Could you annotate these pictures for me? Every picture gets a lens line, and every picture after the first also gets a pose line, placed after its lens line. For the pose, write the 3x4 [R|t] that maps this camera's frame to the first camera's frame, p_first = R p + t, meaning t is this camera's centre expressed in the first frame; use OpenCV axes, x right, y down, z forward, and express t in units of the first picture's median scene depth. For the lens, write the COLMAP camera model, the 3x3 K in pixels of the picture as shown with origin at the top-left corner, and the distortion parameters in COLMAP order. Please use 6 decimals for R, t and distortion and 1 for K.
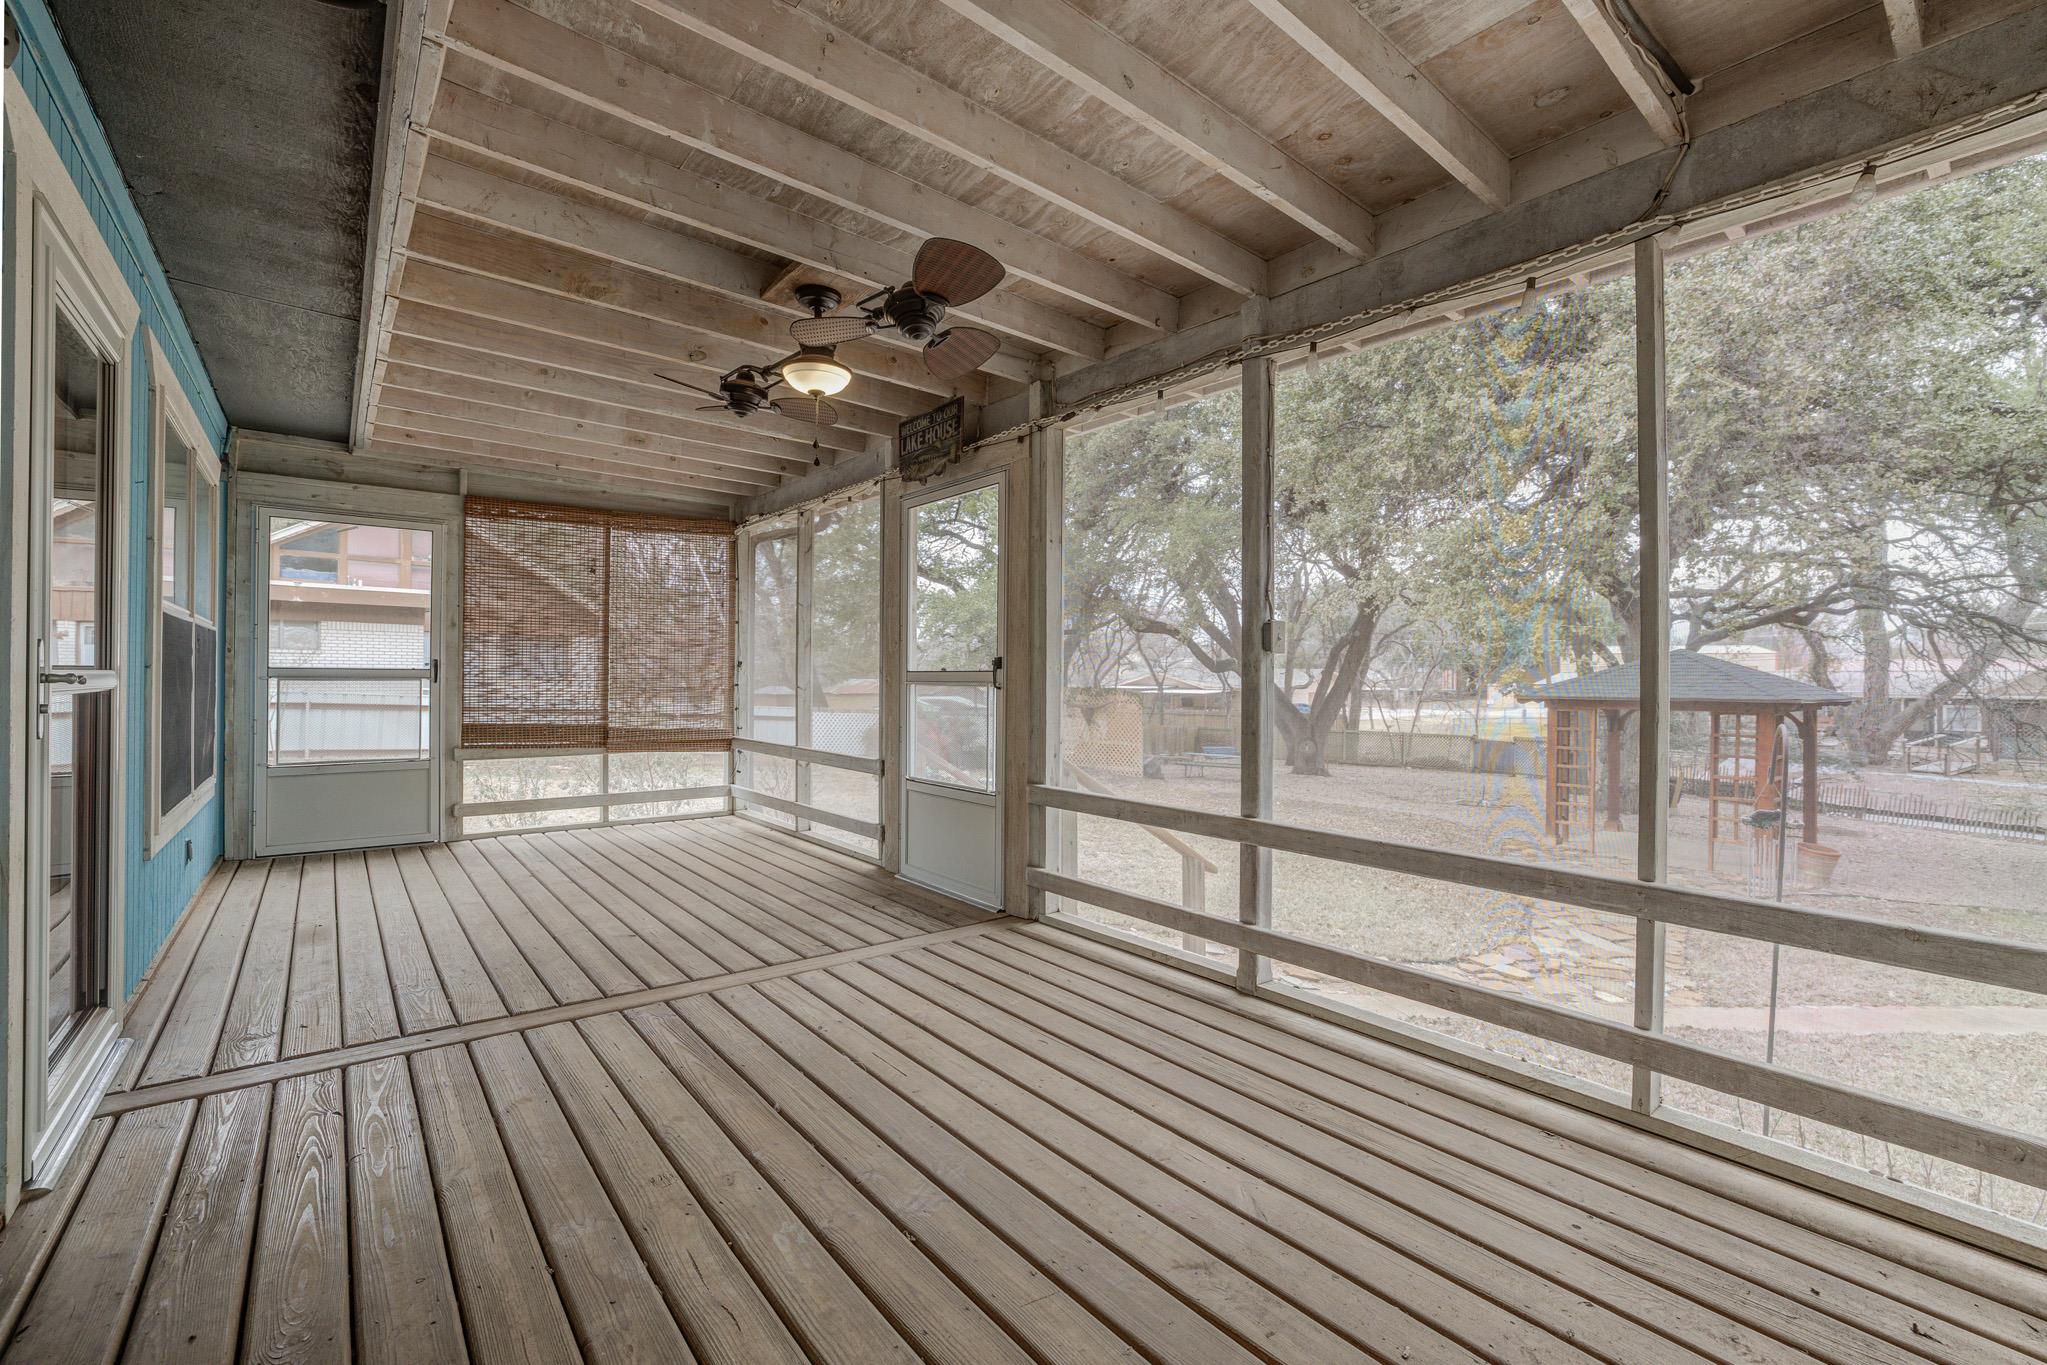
lens RADIAL K [[872.9, 0, 1013.3], [0, 872.9, 677.2], [0, 0, 1]] dist [-0.025652, 0.005101]
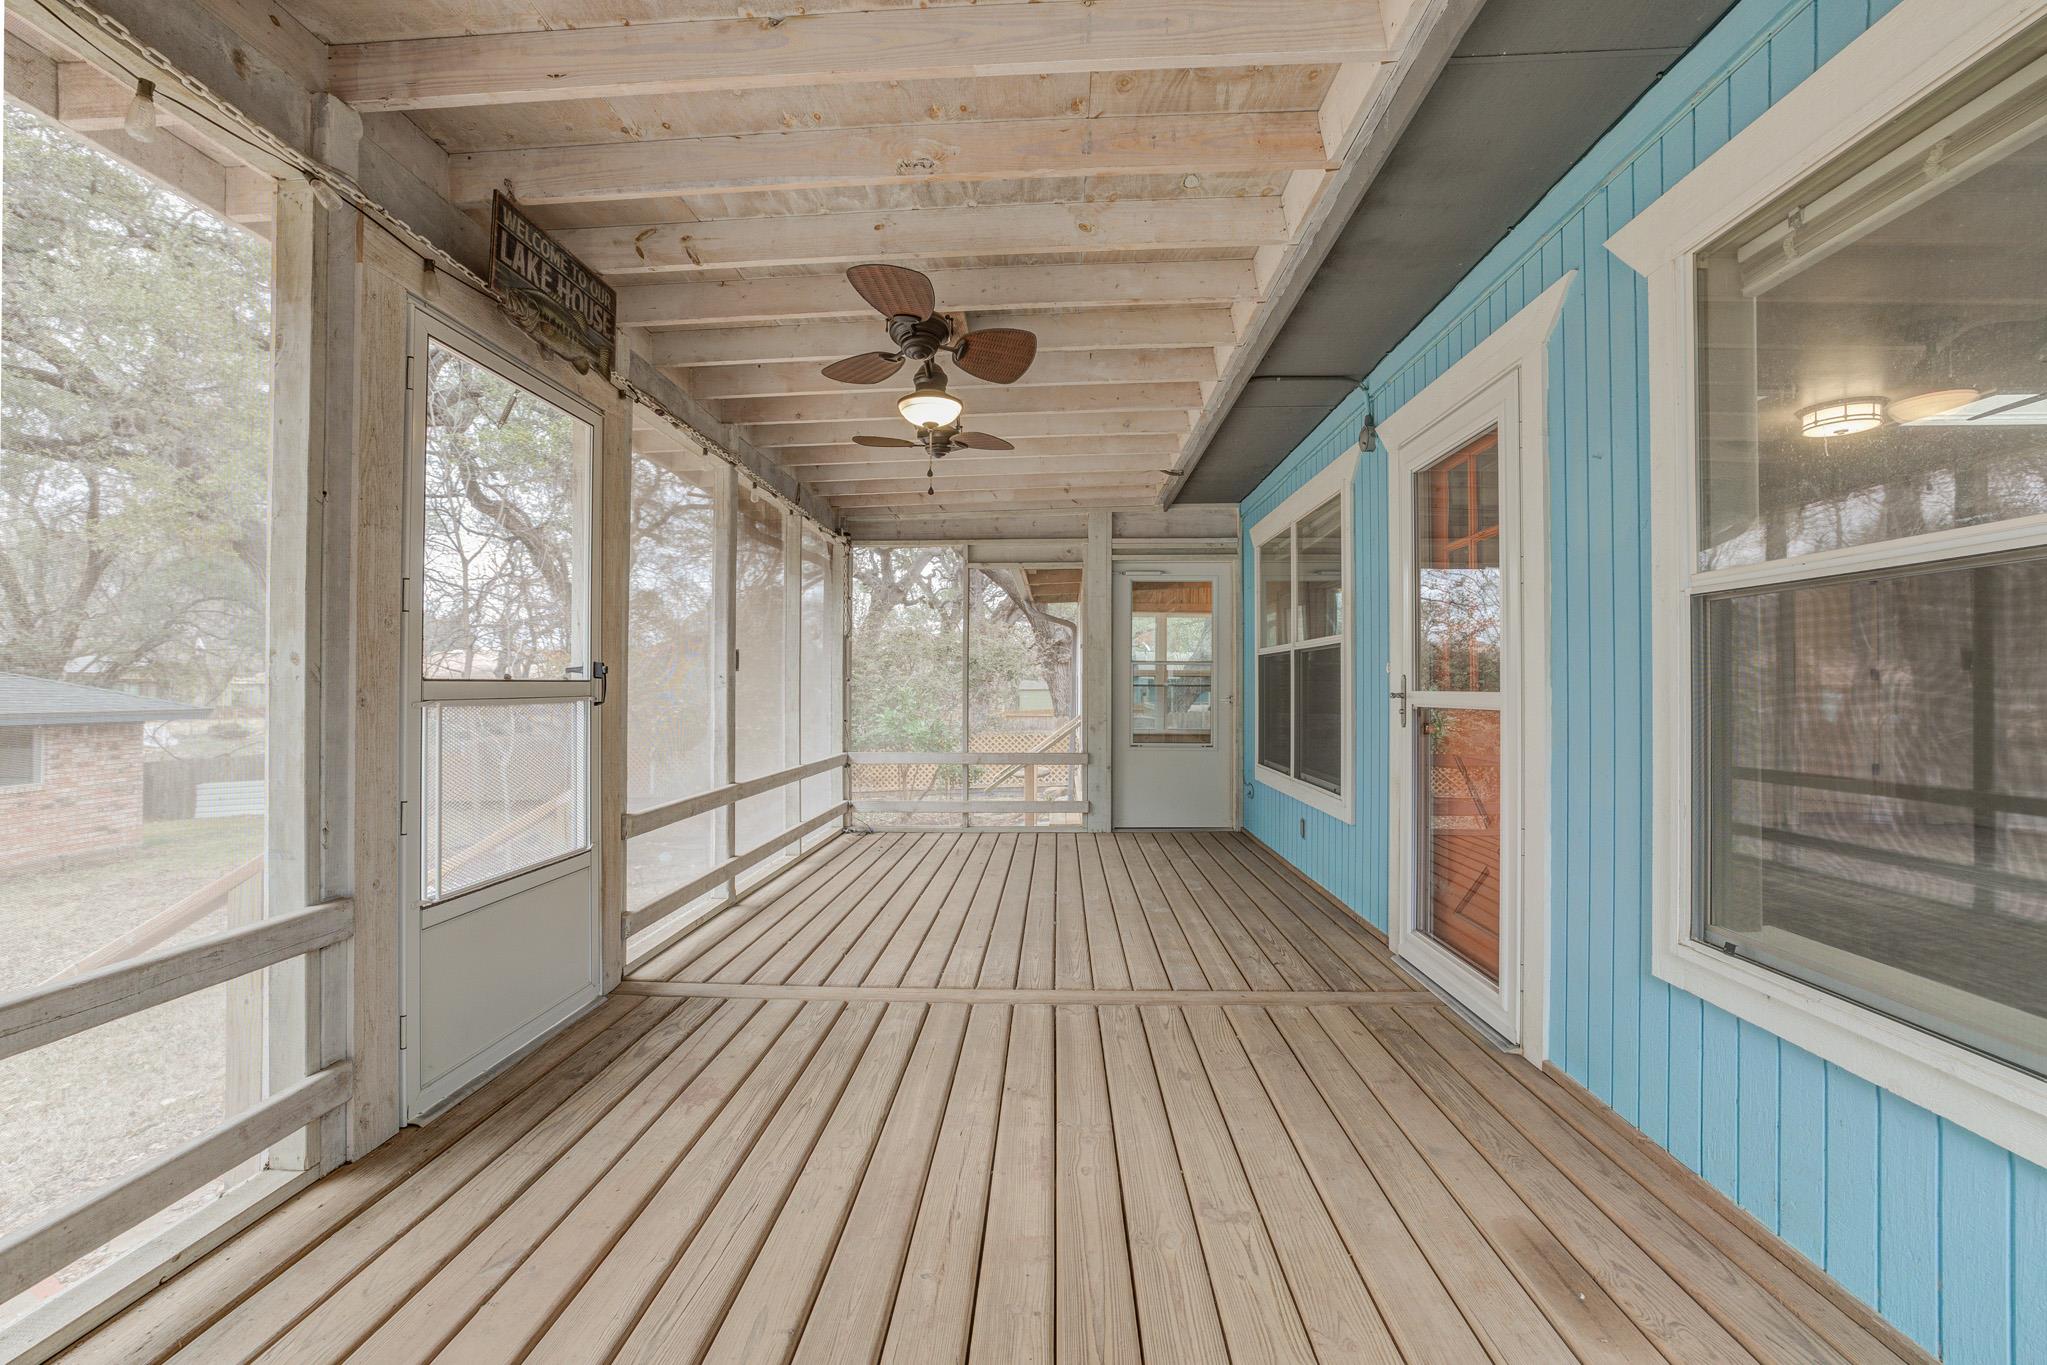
lens RADIAL K [[872.9, 0, 1011.2], [0, 872.9, 682.6], [0, 0, 1]] dist [-0.025652, 0.005101]
pose [[-0.744866, -0.003504, 0.667205, -0.862424], [-0.004413, 0.999990, 0.000325, -0.007870], [-0.667199, -0.002702, -0.744874, 1.467312]]
